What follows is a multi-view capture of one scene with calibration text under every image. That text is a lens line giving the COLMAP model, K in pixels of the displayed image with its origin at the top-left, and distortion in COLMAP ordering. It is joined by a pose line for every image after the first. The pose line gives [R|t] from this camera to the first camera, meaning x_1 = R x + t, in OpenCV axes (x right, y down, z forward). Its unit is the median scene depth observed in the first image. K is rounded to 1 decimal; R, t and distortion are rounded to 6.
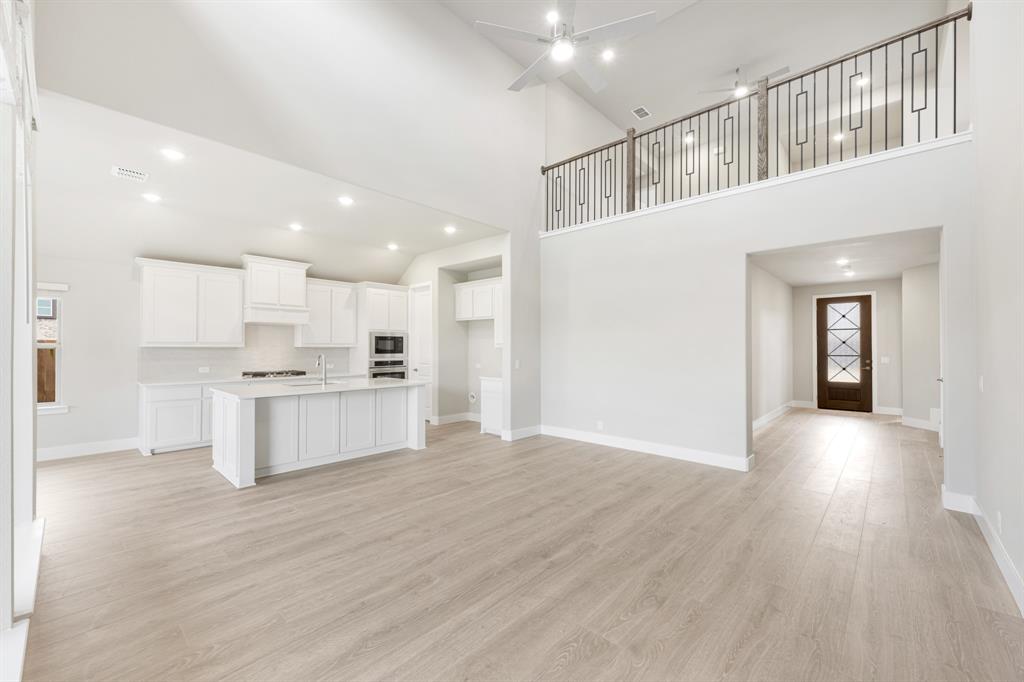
lens RADIAL K [[417.2, 0, 509.3], [0, 417.2, 346.3], [0, 0, 1]] dist [0.005754, -0.000489]
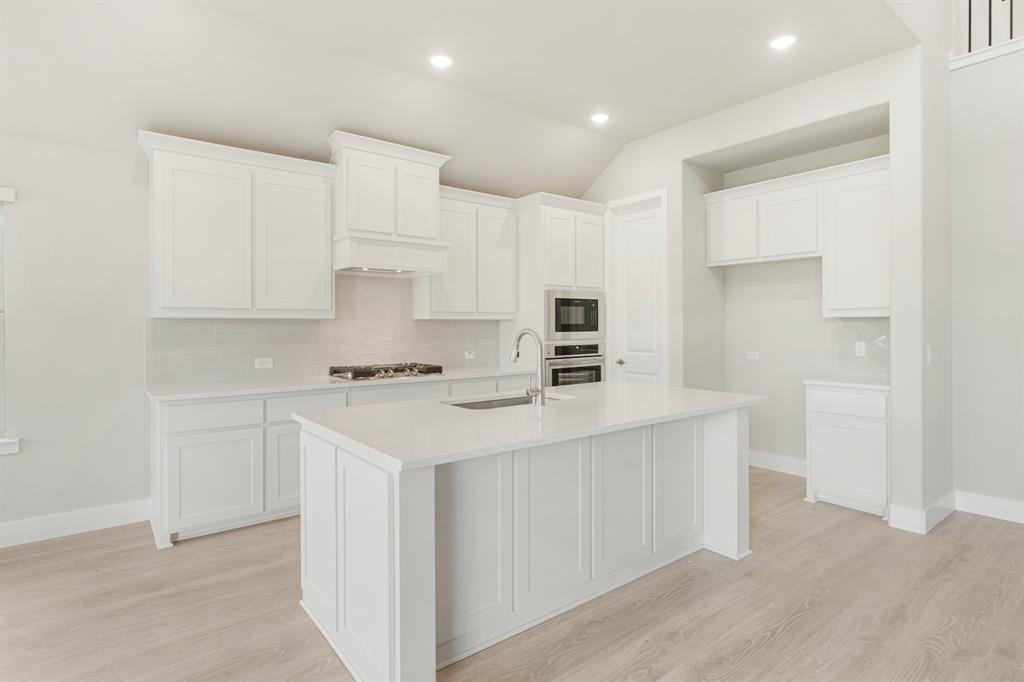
lens RADIAL K [[528.3, 0, 512.5], [0, 528.3, 330.4], [0, 0, 1]] dist [-0.000995, -0.000511]
pose [[0.989046, -0.003974, -0.147556, -0.325055], [0.005696, 0.999921, 0.011247, 0.010243], [0.147499, -0.011964, 0.988990, 0.396491]]
